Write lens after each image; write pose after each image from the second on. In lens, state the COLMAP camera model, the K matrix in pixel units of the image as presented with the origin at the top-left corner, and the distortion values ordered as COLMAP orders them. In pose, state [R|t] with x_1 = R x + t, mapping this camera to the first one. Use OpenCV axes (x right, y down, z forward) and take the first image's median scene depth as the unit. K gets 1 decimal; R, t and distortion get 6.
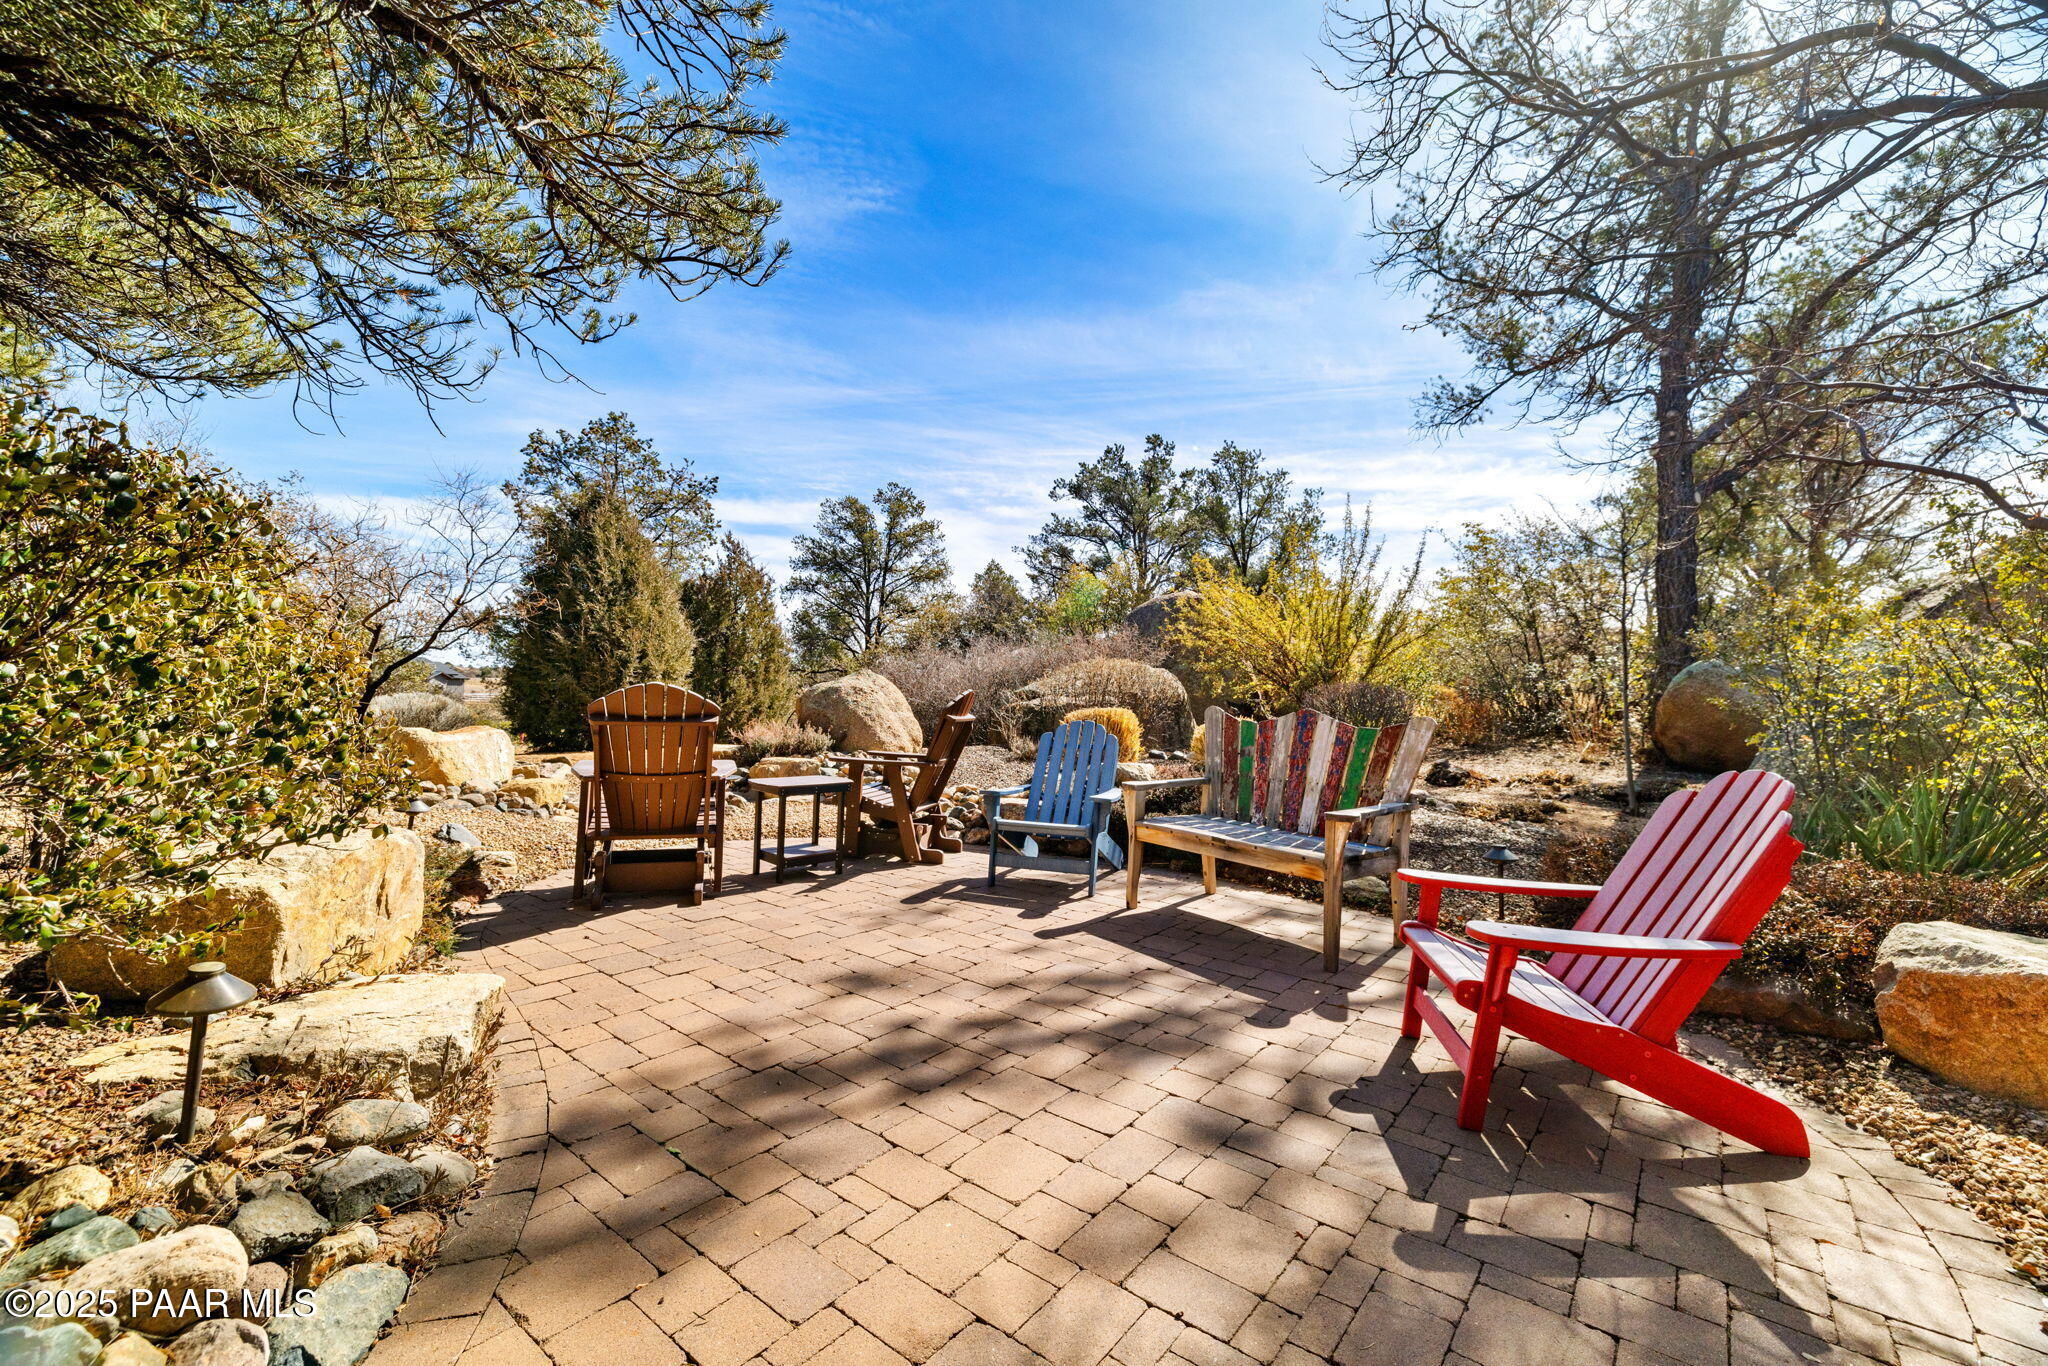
lens RADIAL K [[894.7, 0, 1024.0], [0, 894.7, 683.0], [0, 0, 1]] dist [-0.001677, -0.000046]
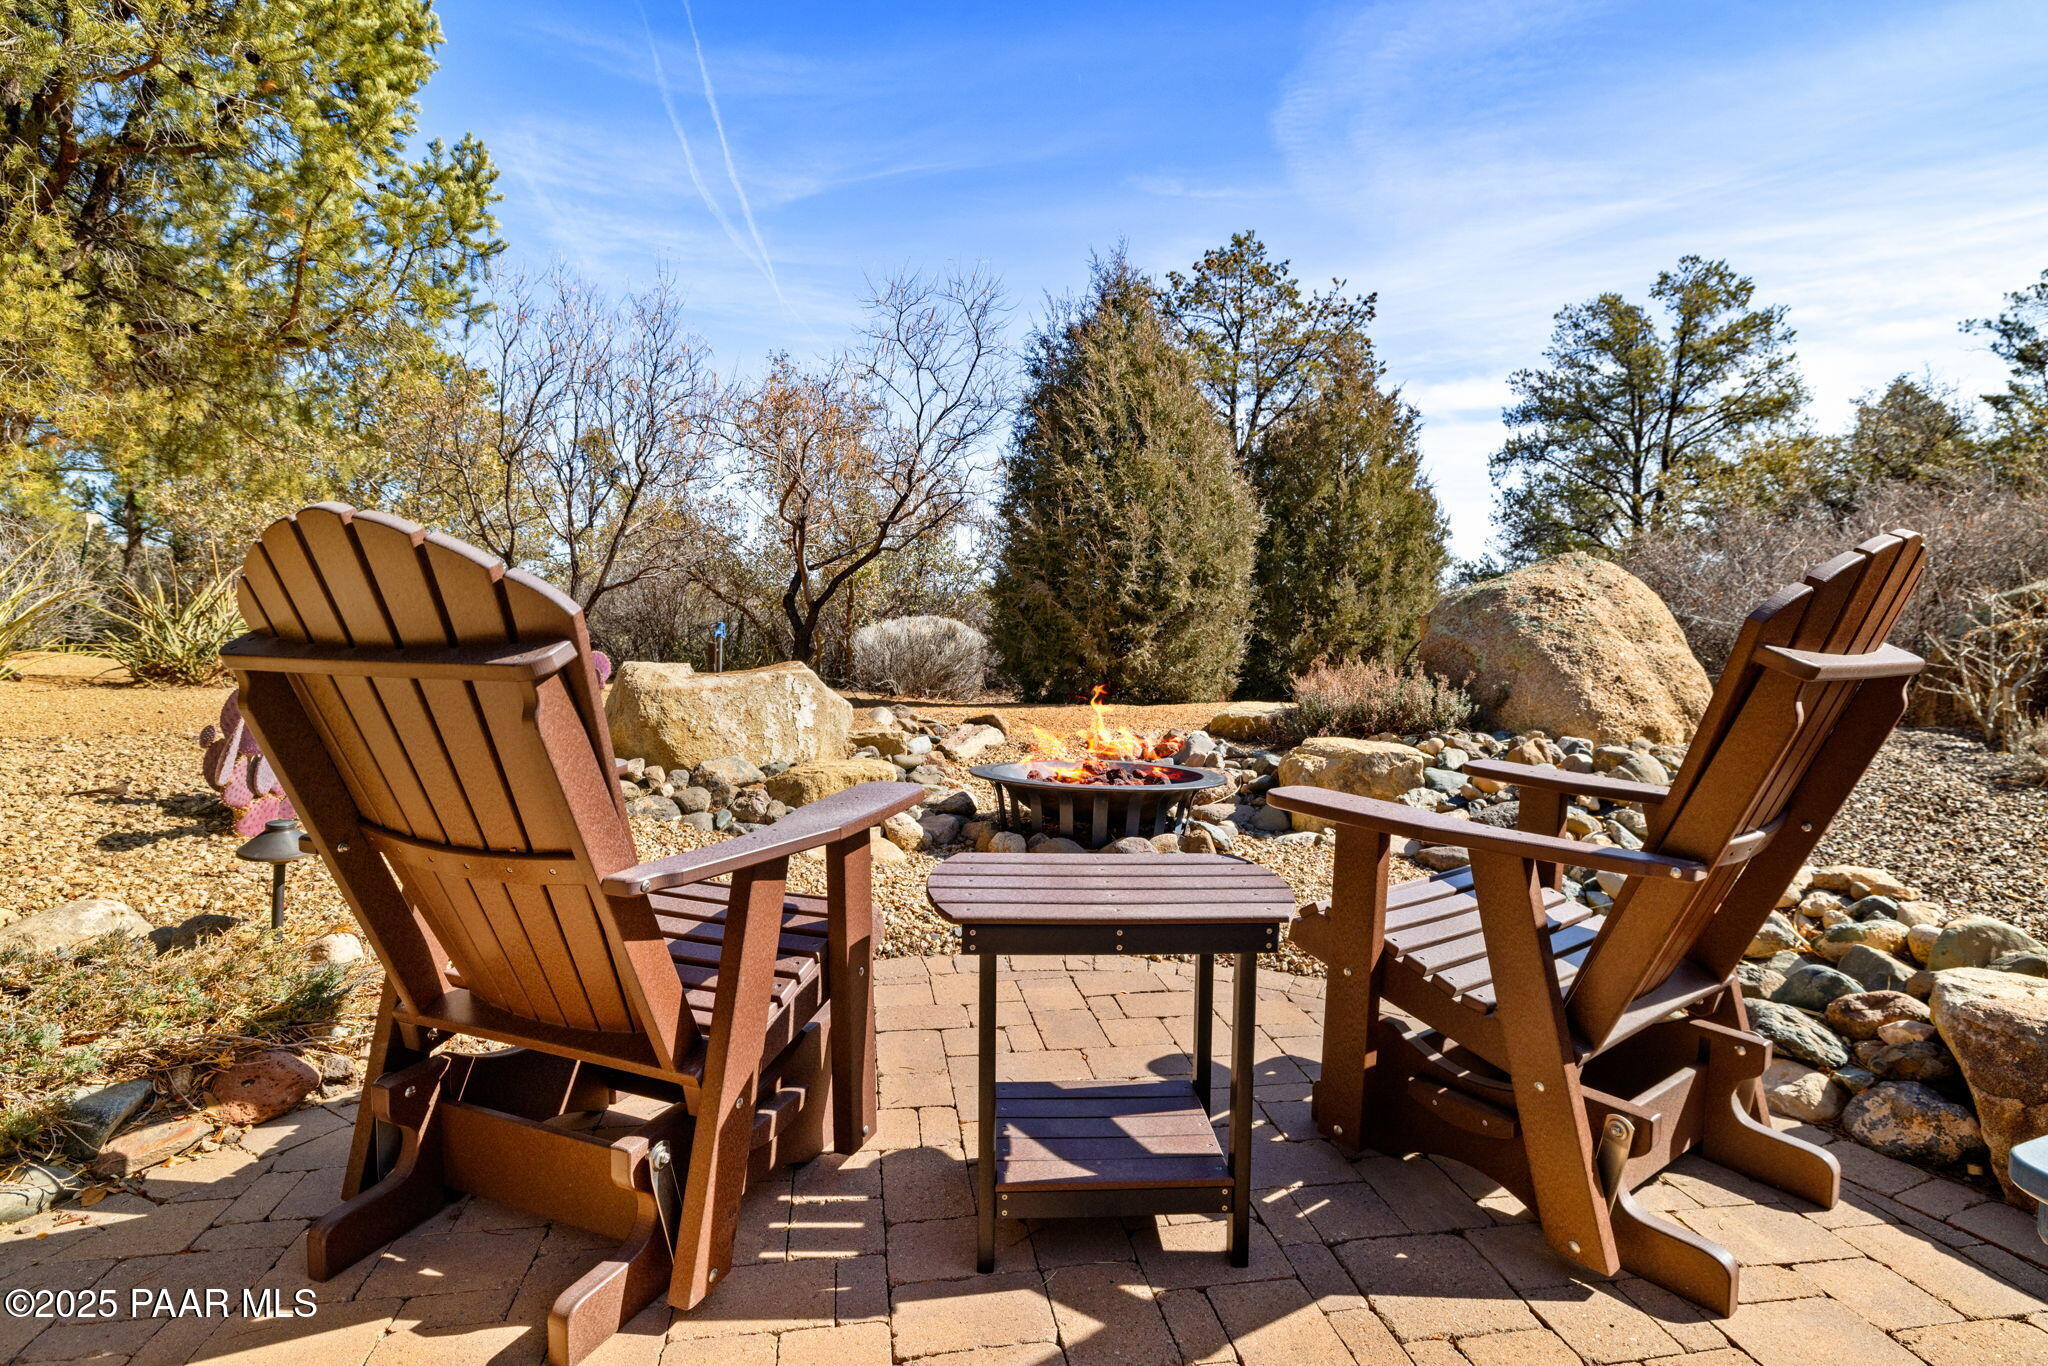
lens RADIAL K [[1027.1, 0, 1025.0], [0, 1027.1, 677.7], [0, 0, 1]] dist [-0.005342, -0.000825]
pose [[0.744487, 0.025815, -0.667137, -0.016693], [0.016533, 0.998233, 0.057078, 0.007620], [0.667432, -0.053524, 0.742745, 0.209053]]
